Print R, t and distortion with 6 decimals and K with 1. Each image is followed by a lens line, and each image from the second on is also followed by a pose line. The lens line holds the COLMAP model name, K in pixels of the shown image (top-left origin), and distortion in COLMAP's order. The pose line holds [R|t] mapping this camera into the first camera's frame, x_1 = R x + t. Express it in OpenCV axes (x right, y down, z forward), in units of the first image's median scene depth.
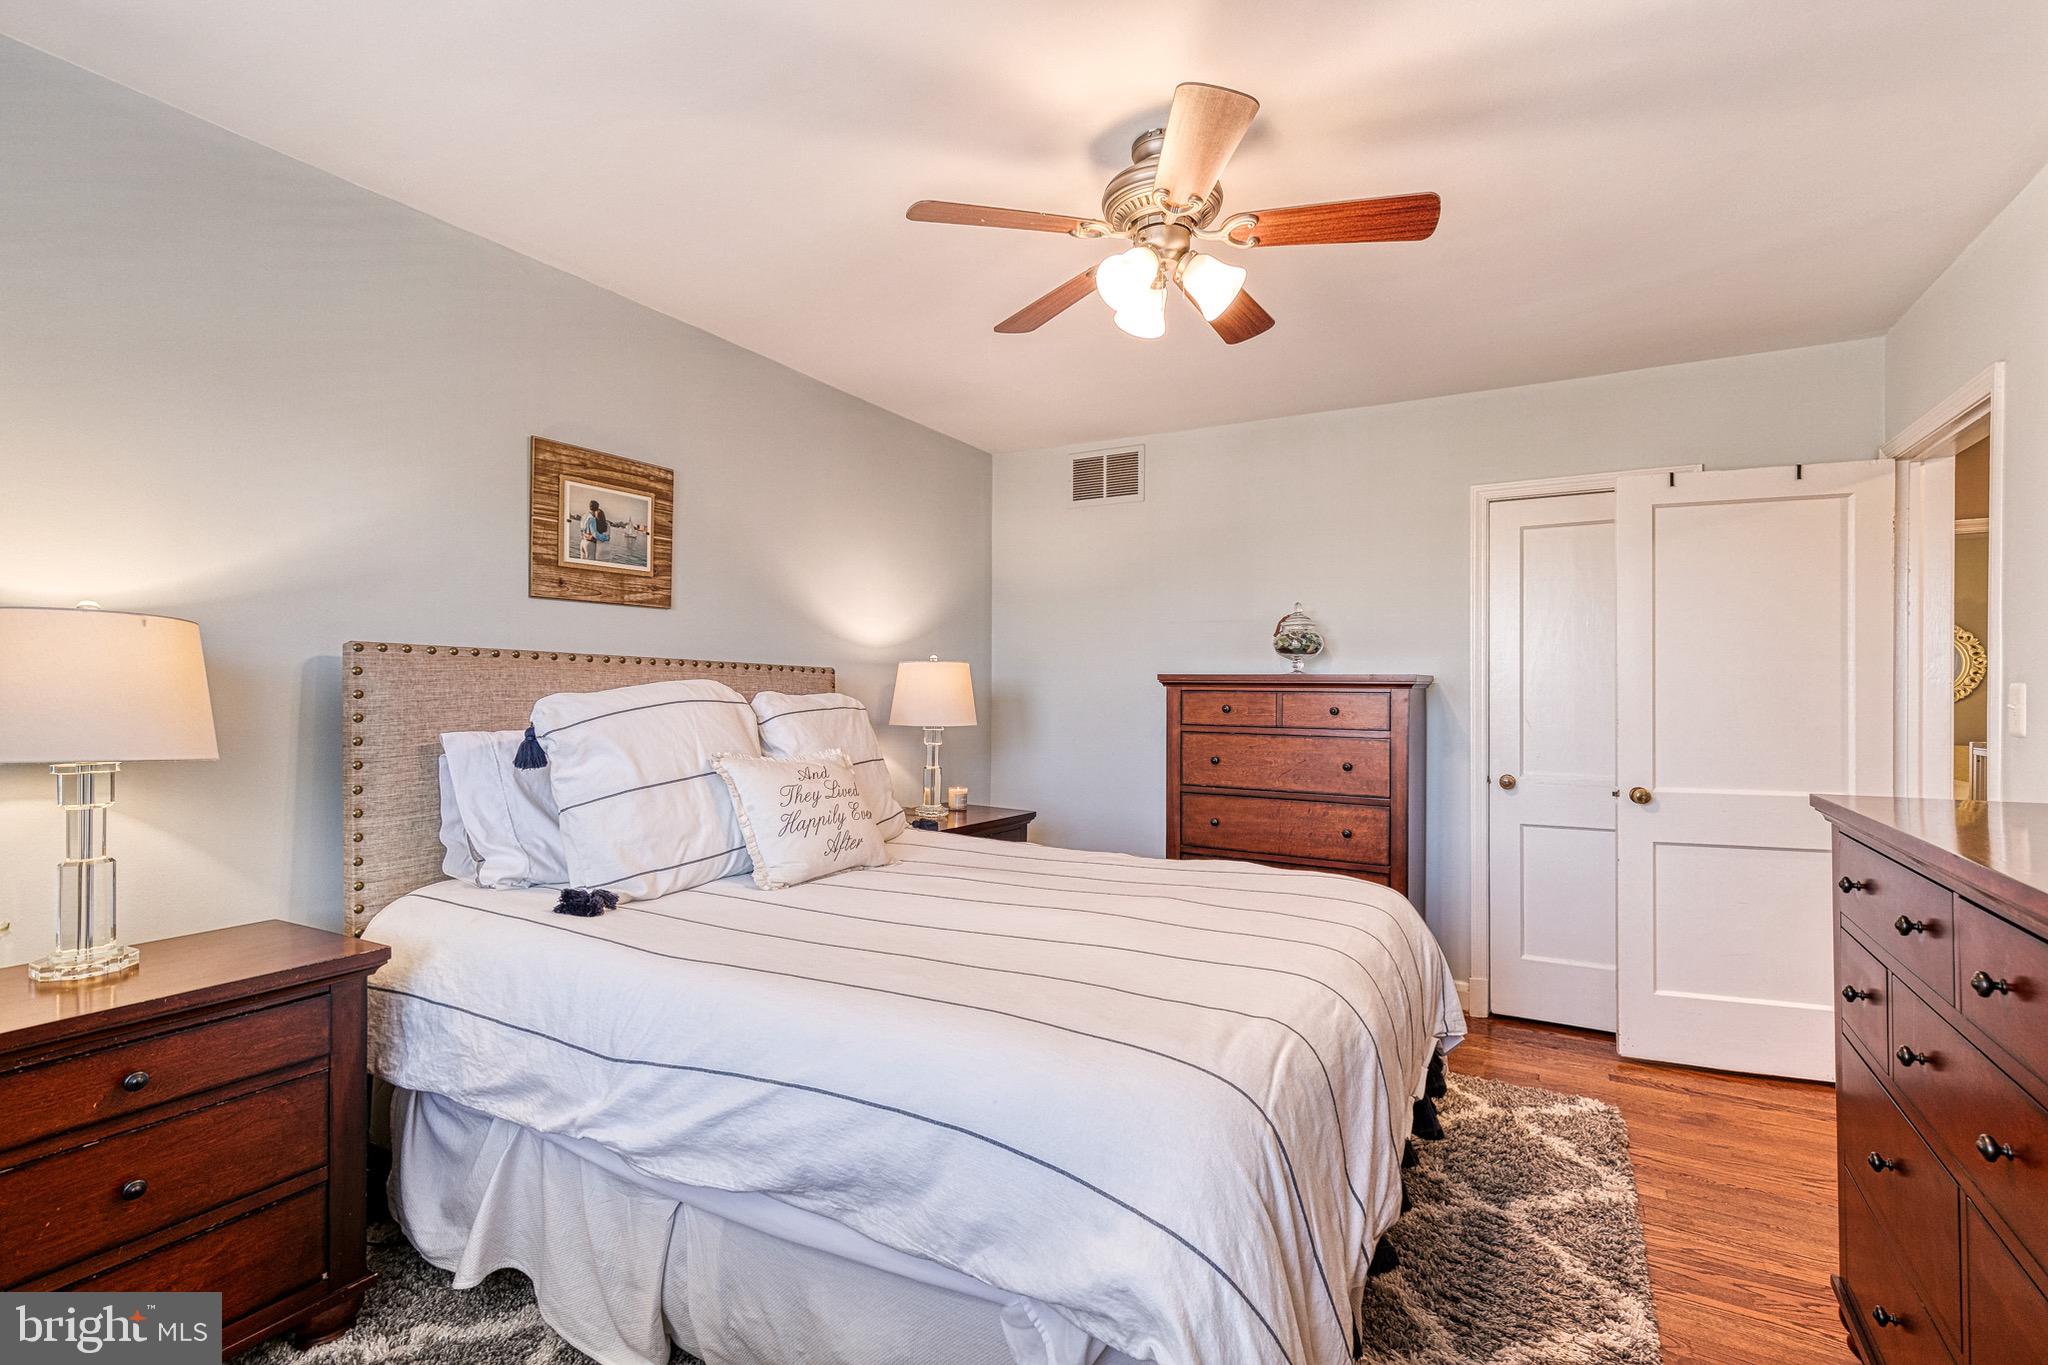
lens RADIAL K [[938.2, 0, 1031.7], [0, 938.2, 673.4], [0, 0, 1]] dist [0.000882, -0.000407]
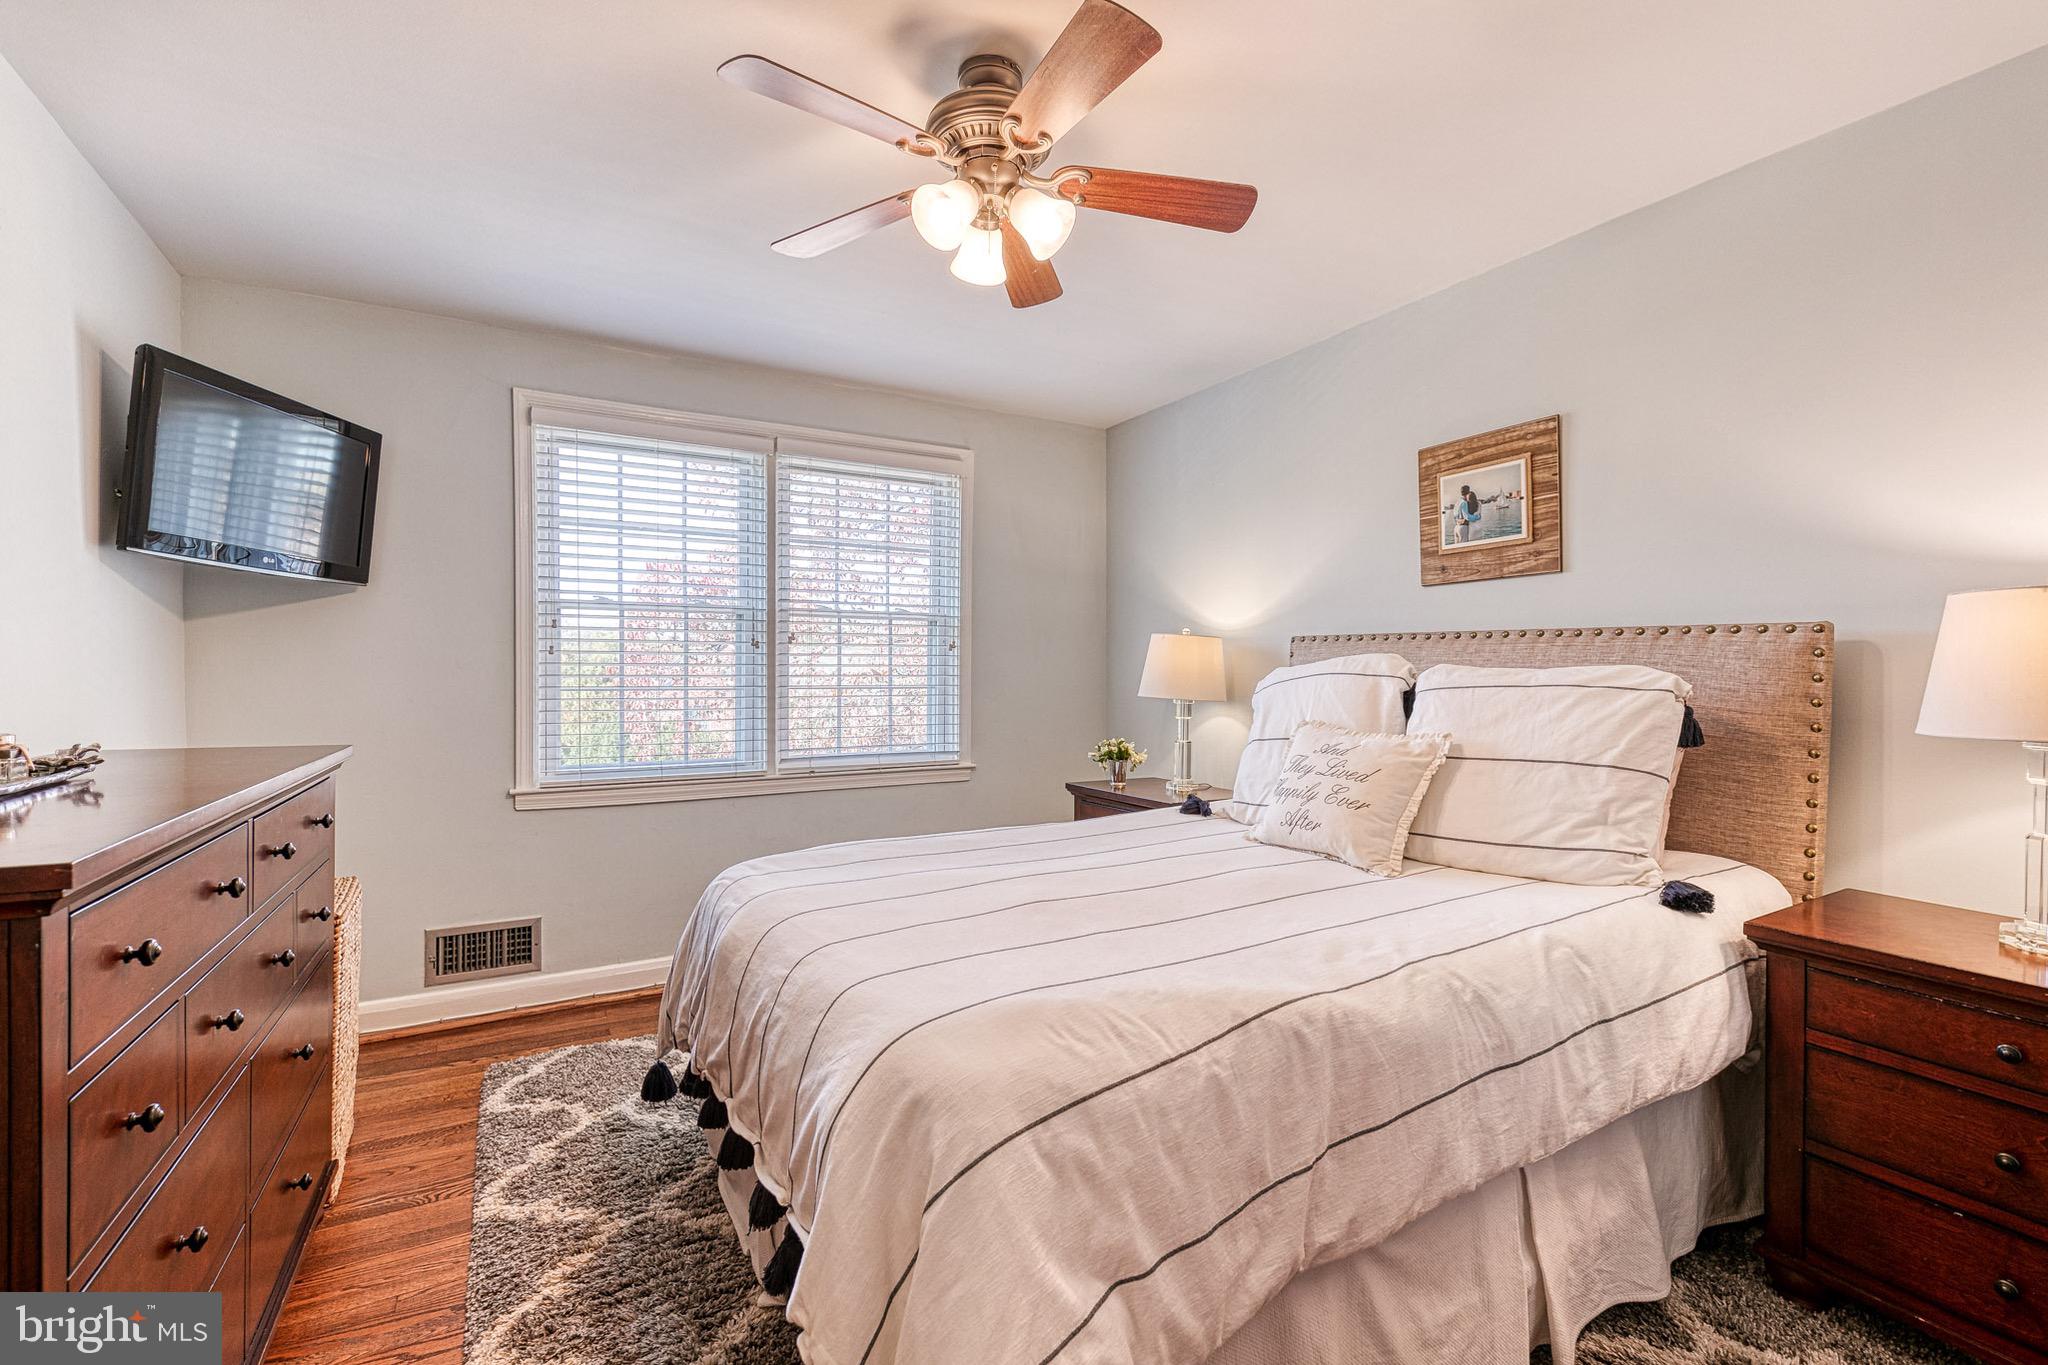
lens RADIAL K [[938.2, 0, 1031.7], [0, 938.2, 673.4], [0, 0, 1]] dist [0.000882, -0.000407]
pose [[-0.539569, -0.000949, -0.841941, 0.678833], [0.013181, 0.999867, -0.009574, 0.030554], [0.841838, -0.016264, -0.539485, 1.146335]]
